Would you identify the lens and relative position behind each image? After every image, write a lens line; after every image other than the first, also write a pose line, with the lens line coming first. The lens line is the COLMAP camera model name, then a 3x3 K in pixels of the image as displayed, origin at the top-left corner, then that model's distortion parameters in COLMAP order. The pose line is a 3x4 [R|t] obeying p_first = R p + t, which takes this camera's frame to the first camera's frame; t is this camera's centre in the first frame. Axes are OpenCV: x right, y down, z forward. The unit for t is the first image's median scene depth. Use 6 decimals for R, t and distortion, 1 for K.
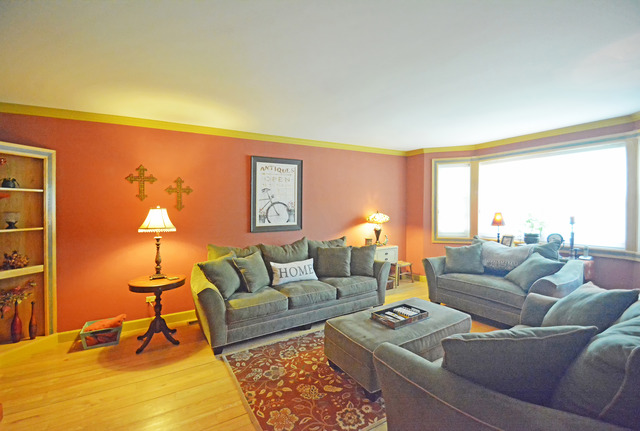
lens RADIAL K [[290.3, 0, 319.3], [0, 290.3, 210.3], [0, 0, 1]] dist [-0.020844, -0.000962]
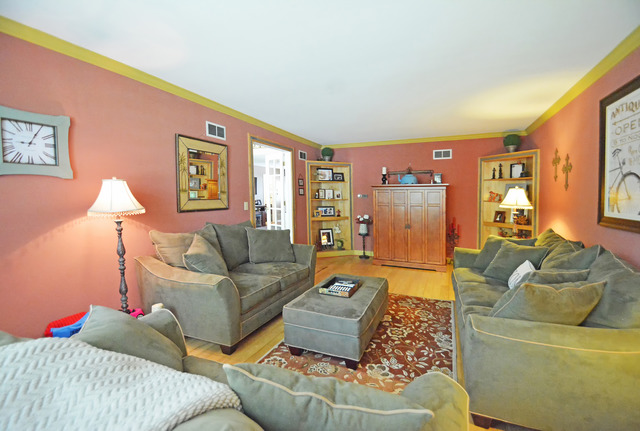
lens RADIAL K [[290.3, 0, 320.7], [0, 290.3, 213.6], [0, 0, 1]] dist [-0.020844, -0.000962]
pose [[-0.820761, 0.050108, -0.569070, 0.839729], [0.008233, 0.997080, 0.075921, 0.000242], [0.571213, 0.057627, -0.818777, 1.615558]]
